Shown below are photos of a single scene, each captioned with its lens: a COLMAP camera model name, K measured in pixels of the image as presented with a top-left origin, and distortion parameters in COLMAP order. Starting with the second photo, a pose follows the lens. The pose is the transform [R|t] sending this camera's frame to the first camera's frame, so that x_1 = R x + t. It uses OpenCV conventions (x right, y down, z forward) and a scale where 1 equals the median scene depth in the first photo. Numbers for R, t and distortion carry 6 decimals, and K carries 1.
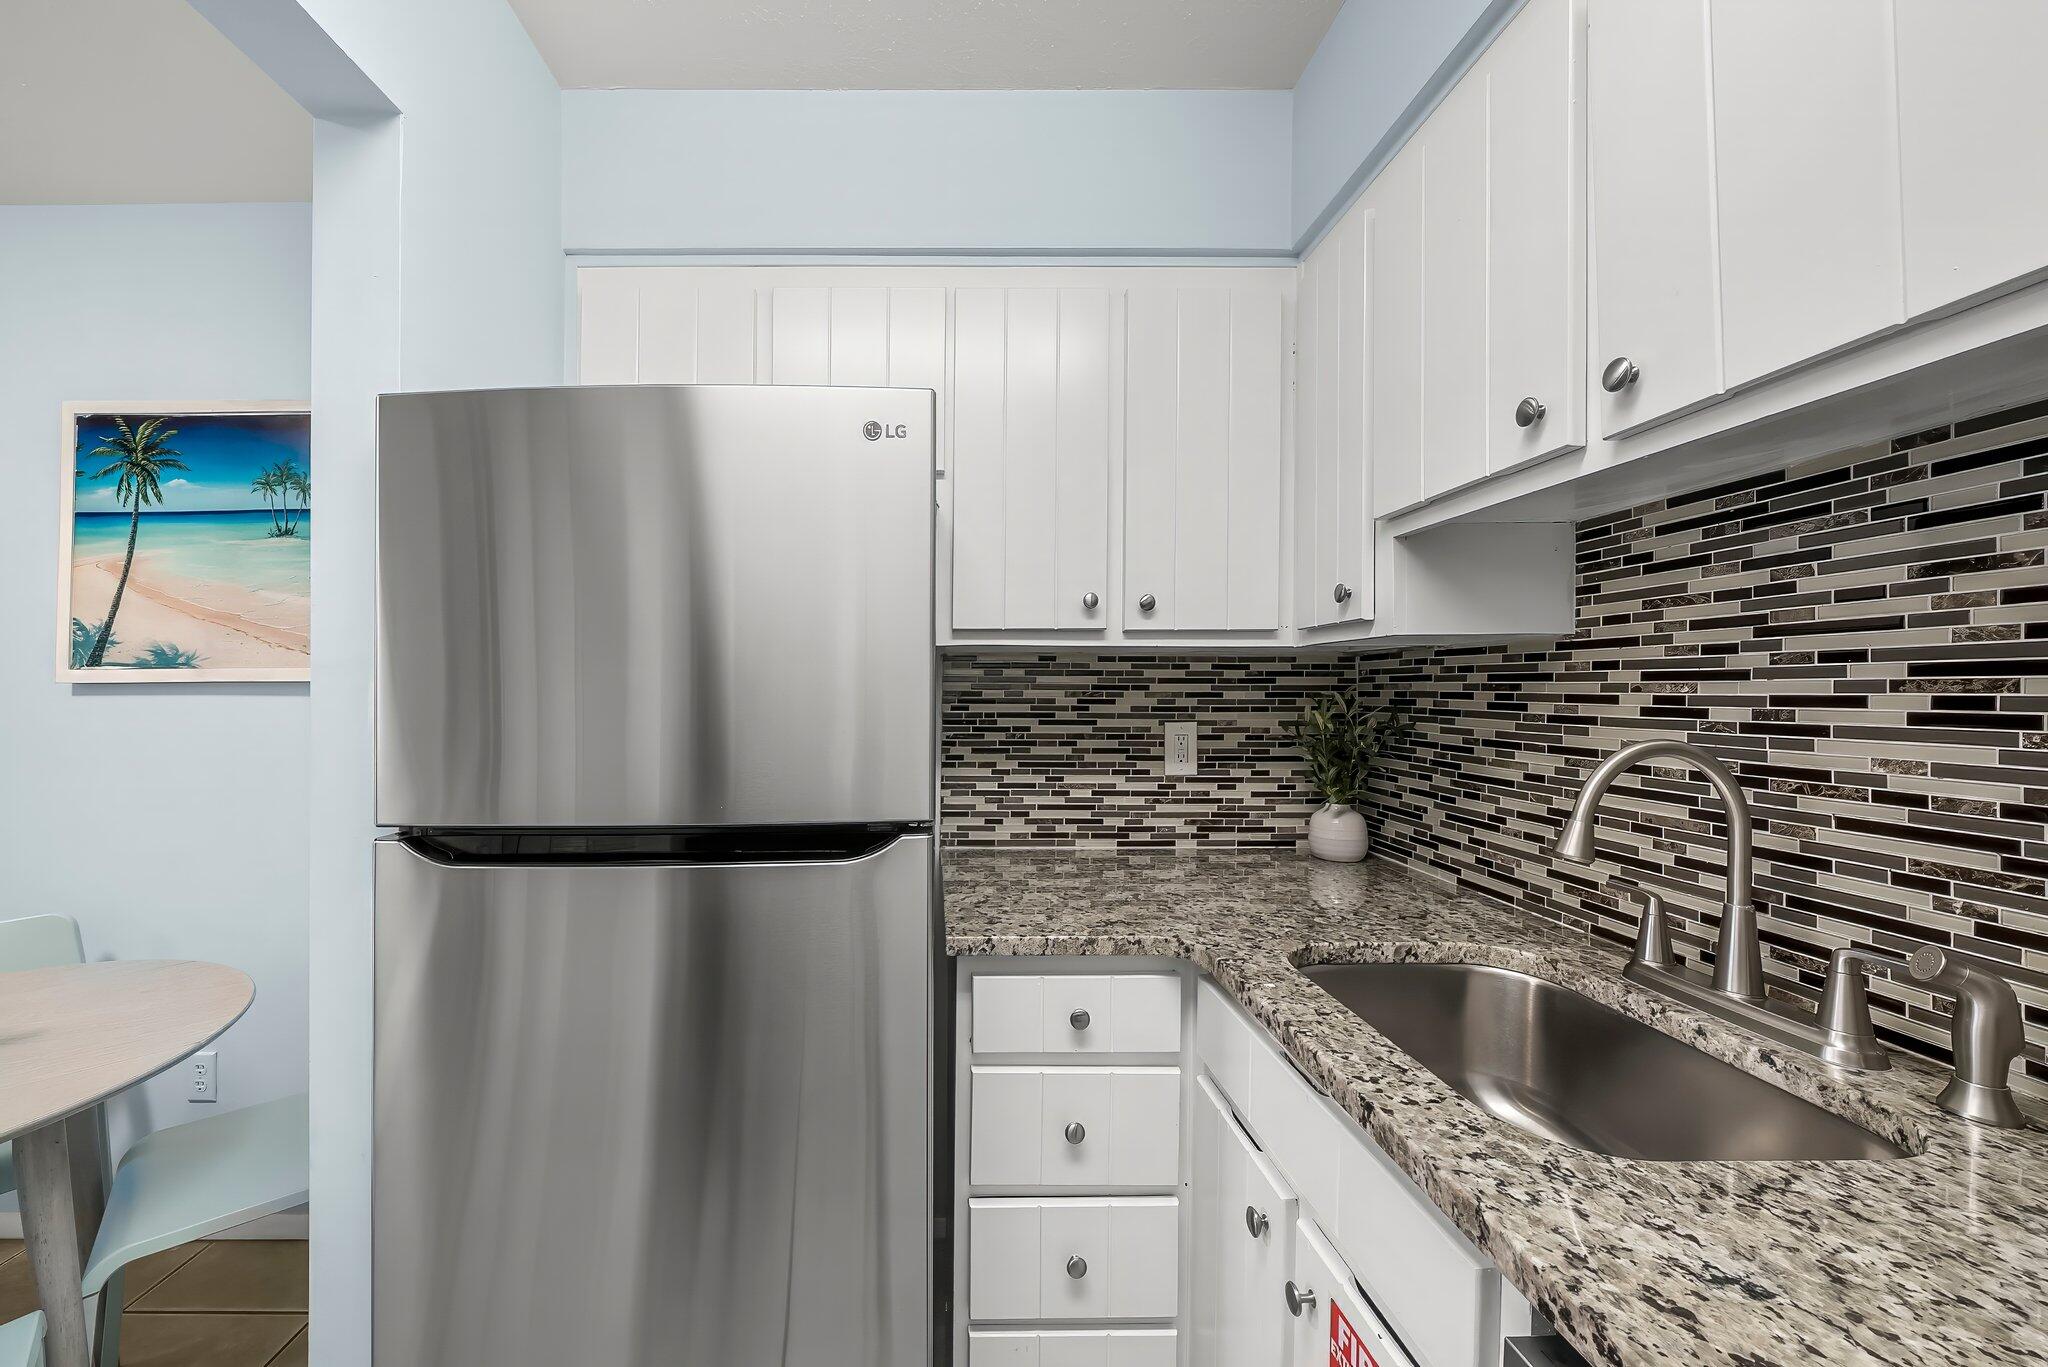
lens RADIAL K [[730.9, 0, 1023.2], [0, 730.9, 689.3], [0, 0, 1]] dist [-0.008677, 0.000254]
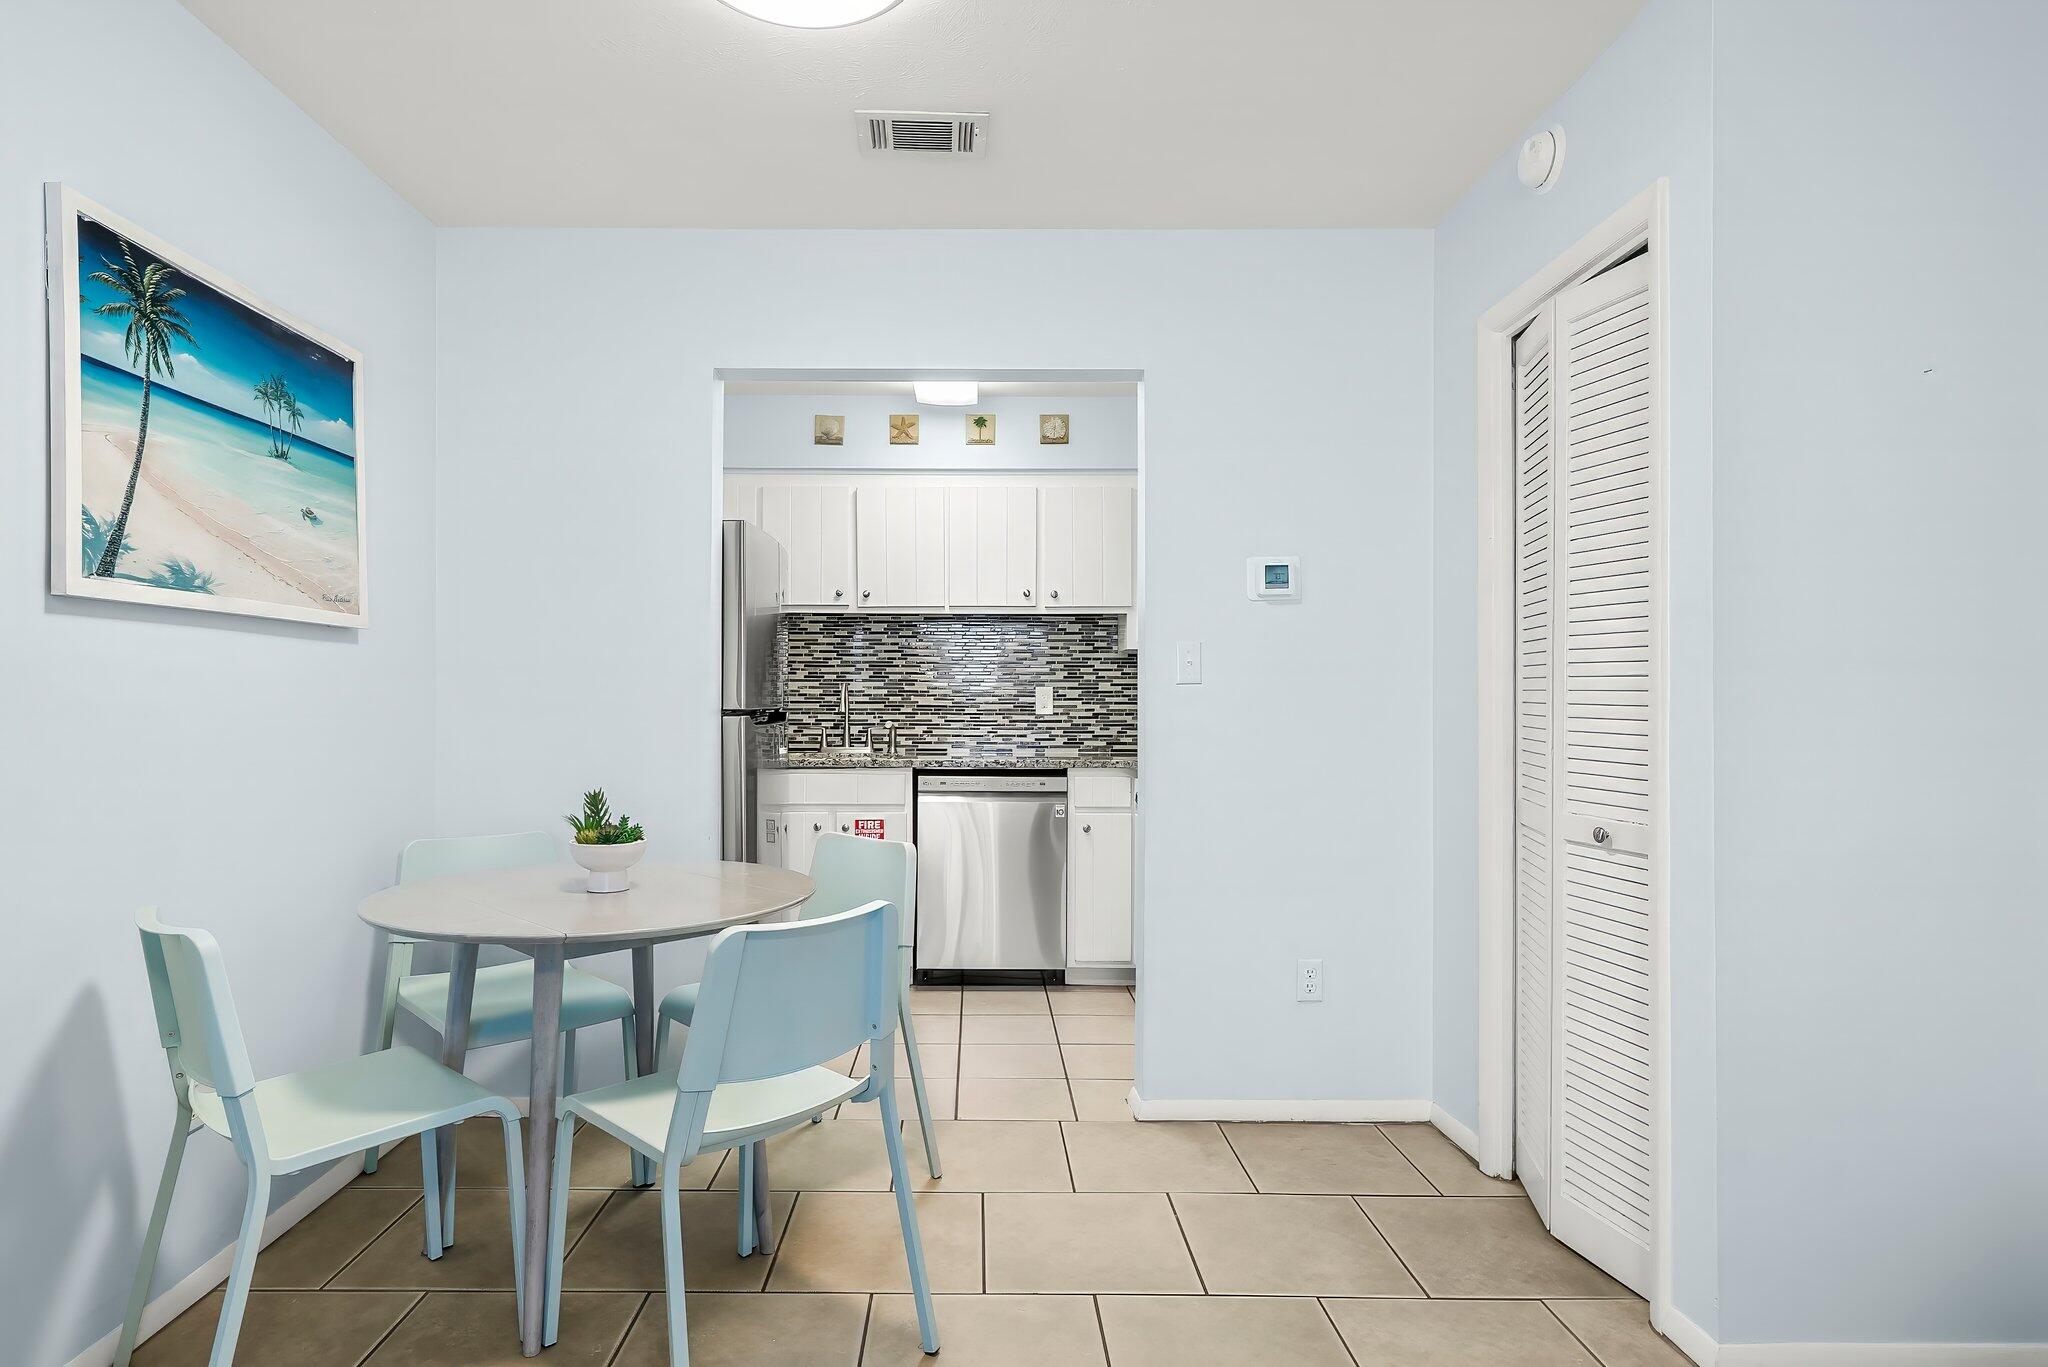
lens RADIAL K [[1059.6, 0, 1018.0], [0, 1059.6, 696.8], [0, 0, 1]] dist [-0.000248, -0.000015]
pose [[-0.029542, 0.008954, 0.999523, -2.370882], [0.002641, 0.999957, -0.008880, 0.100075], [-0.999560, 0.002378, -0.029564, 0.120972]]
